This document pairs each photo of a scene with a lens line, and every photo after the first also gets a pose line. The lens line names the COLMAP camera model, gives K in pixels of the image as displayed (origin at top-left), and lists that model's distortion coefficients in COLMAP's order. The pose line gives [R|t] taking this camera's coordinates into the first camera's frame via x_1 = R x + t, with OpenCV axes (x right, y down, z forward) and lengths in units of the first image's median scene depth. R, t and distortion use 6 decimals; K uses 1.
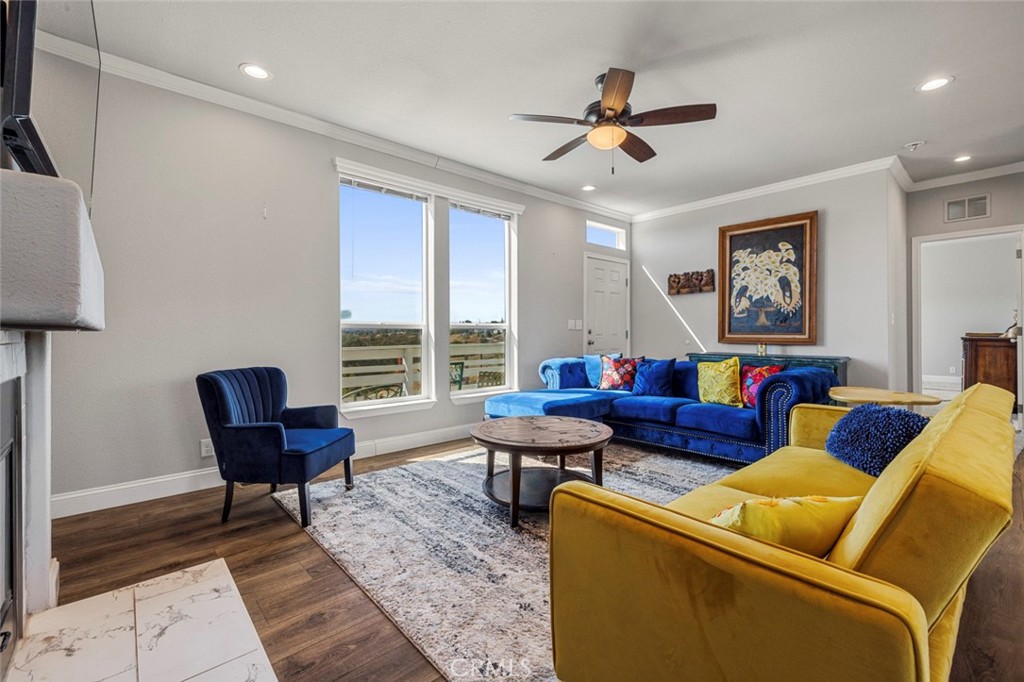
lens RADIAL K [[435.4, 0, 507.3], [0, 435.4, 334.0], [0, 0, 1]] dist [-0.000224, -0.000255]
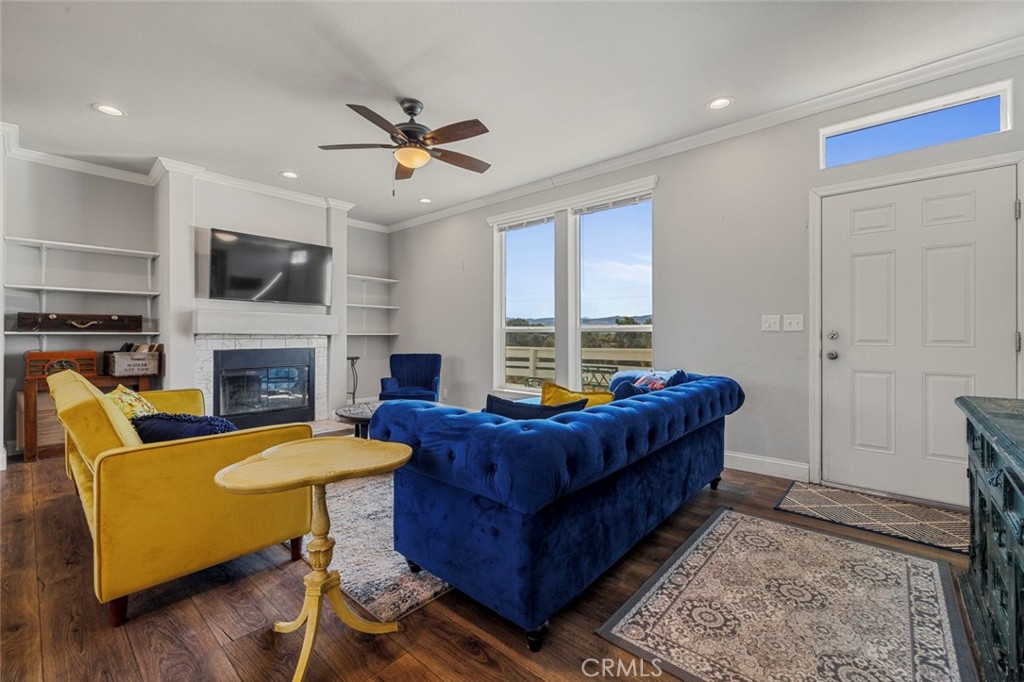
lens RADIAL K [[435.4, 0, 517.3], [0, 435.4, 319.9], [0, 0, 1]] dist [-0.000224, -0.000255]
pose [[0.128924, -0.036647, -0.990977, 0.769650], [-0.012527, 0.999177, -0.038580, 0.002571], [0.991575, 0.017388, 0.128359, 0.641172]]
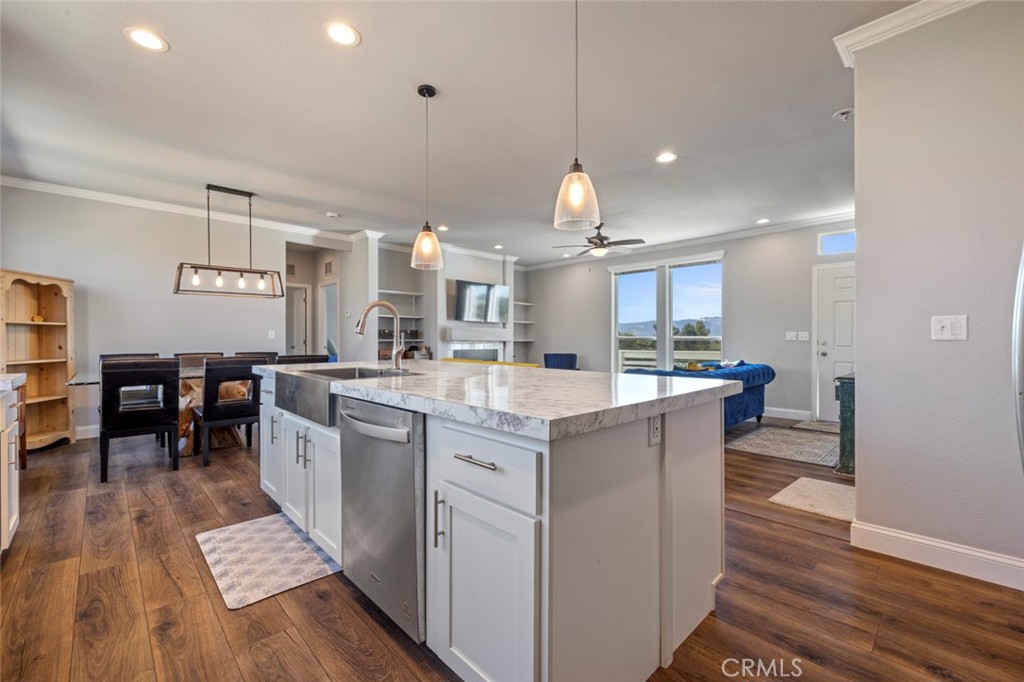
lens RADIAL K [[435.4, 0, 516.8], [0, 435.4, 321.3], [0, 0, 1]] dist [-0.000224, -0.000255]
pose [[0.047917, -0.041566, -0.997986, 1.344226], [-0.014821, 0.998994, -0.042319, -0.003229], [0.998741, 0.016819, 0.047253, 0.283369]]
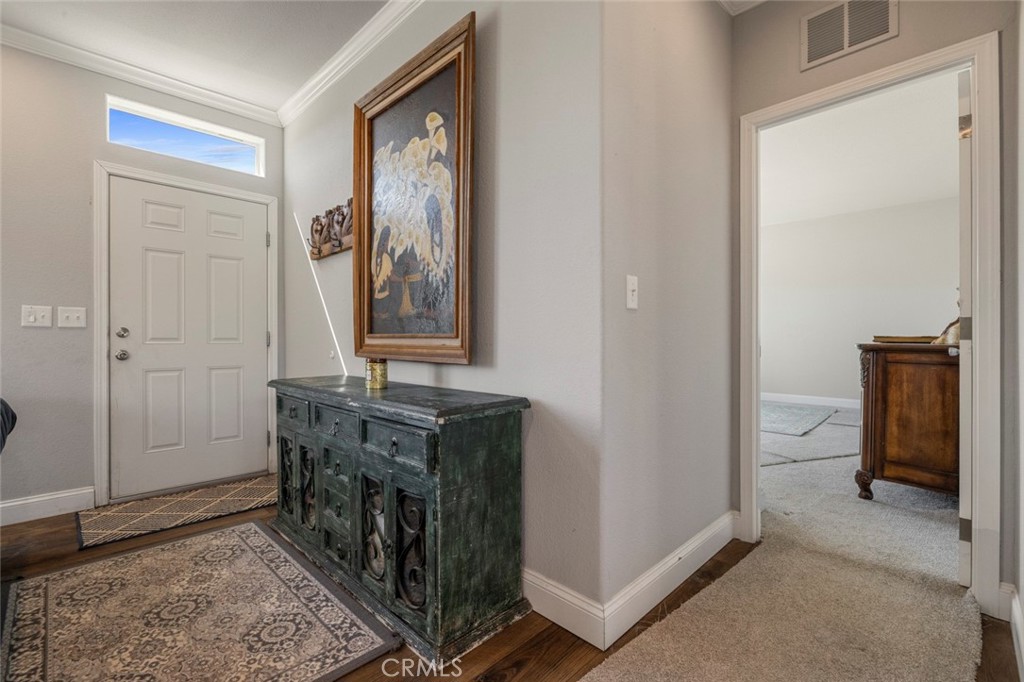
lens RADIAL K [[457.6, 0, 507.6], [0, 457.6, 343.6], [0, 0, 1]] dist [-0.006534, 0.000846]
pose [[0.997787, -0.000158, 0.066496, 0.665268], [-0.000058, 0.999995, 0.003259, 0.005360], [-0.066496, -0.003255, 0.997781, 0.555451]]
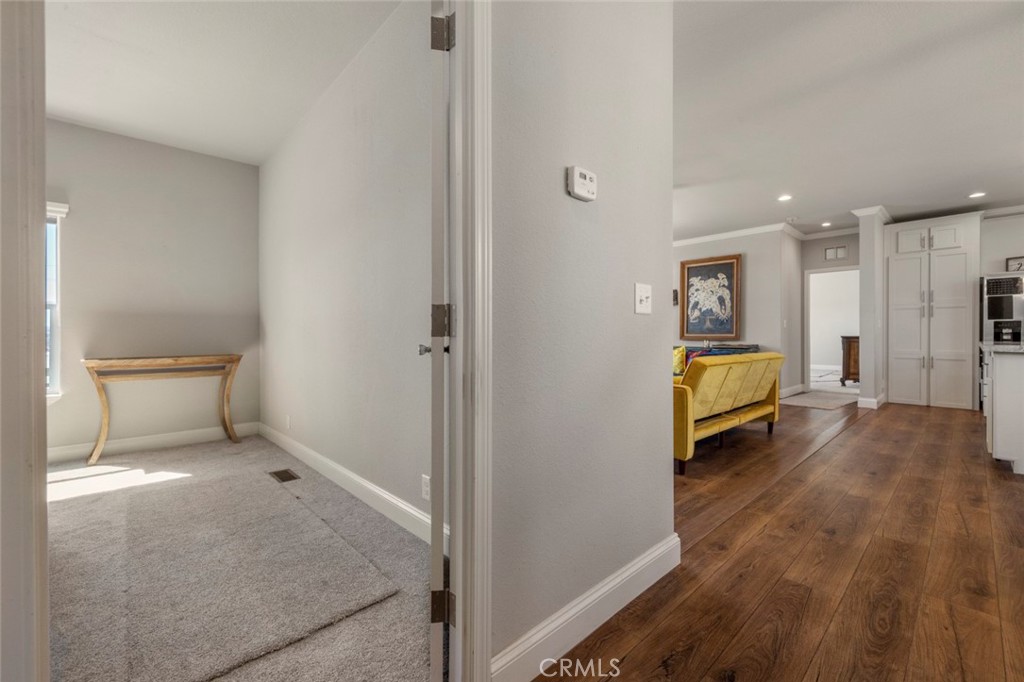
lens RADIAL K [[426.5, 0, 506.4], [0, 426.5, 342.0], [0, 0, 1]] dist [-0.001382, -0.000992]
pose [[0.999741, -0.000600, 0.022731, -0.147976], [0.000363, 0.999946, 0.010402, 0.013710], [-0.022736, -0.010391, 0.999688, -0.469721]]
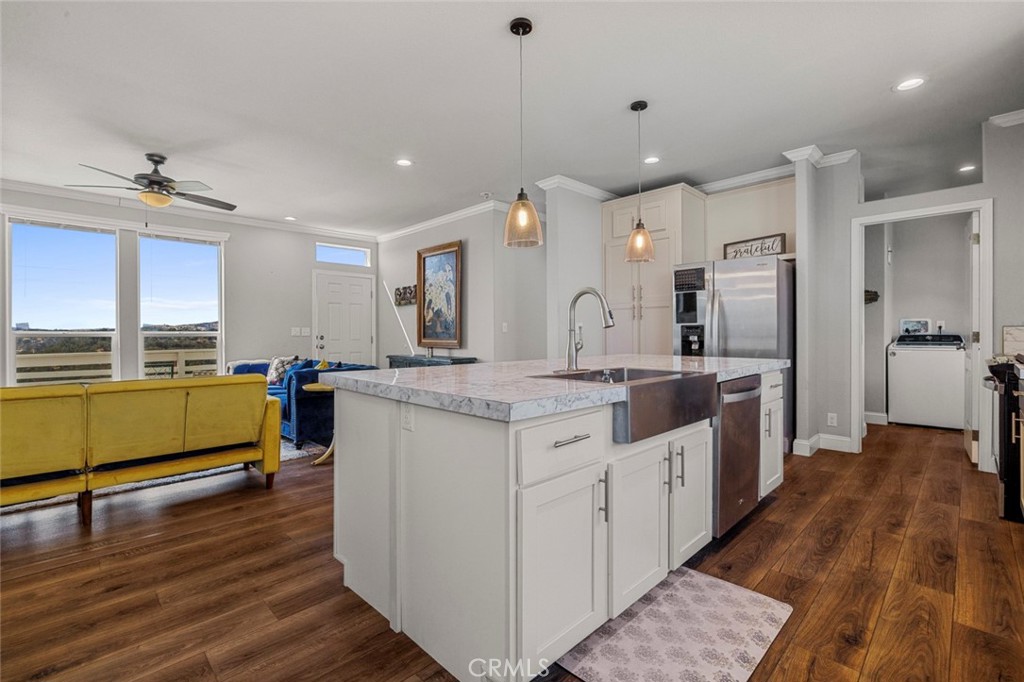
lens RADIAL K [[457.6, 0, 504.4], [0, 457.6, 331.6], [0, 0, 1]] dist [-0.006534, 0.000846]
pose [[0.998860, -0.002370, 0.047677, 0.719400], [0.002935, 0.999926, -0.011776, -0.006387], [-0.047645, 0.011902, 0.998793, -0.283401]]
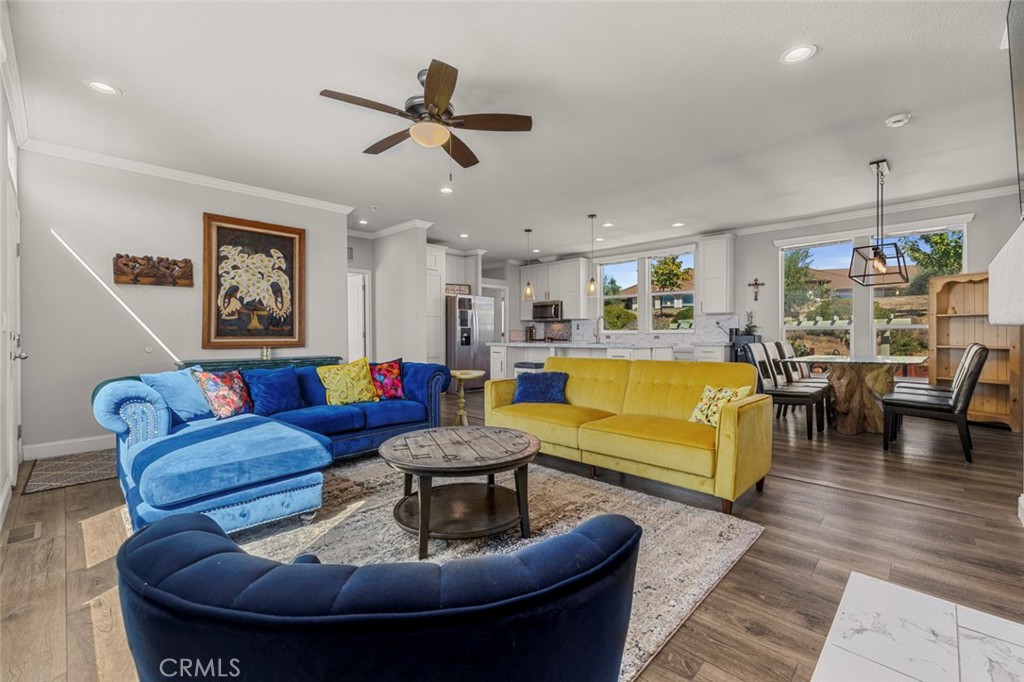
lens RADIAL K [[435.4, 0, 509.1], [0, 435.4, 332.3], [0, 0, 1]] dist [-0.000224, -0.000255]
pose [[-0.077383, 0.008322, 0.996967, -0.434697], [0.011626, 0.999905, -0.007444, 0.001362], [-0.996934, 0.011014, -0.077472, 0.517045]]
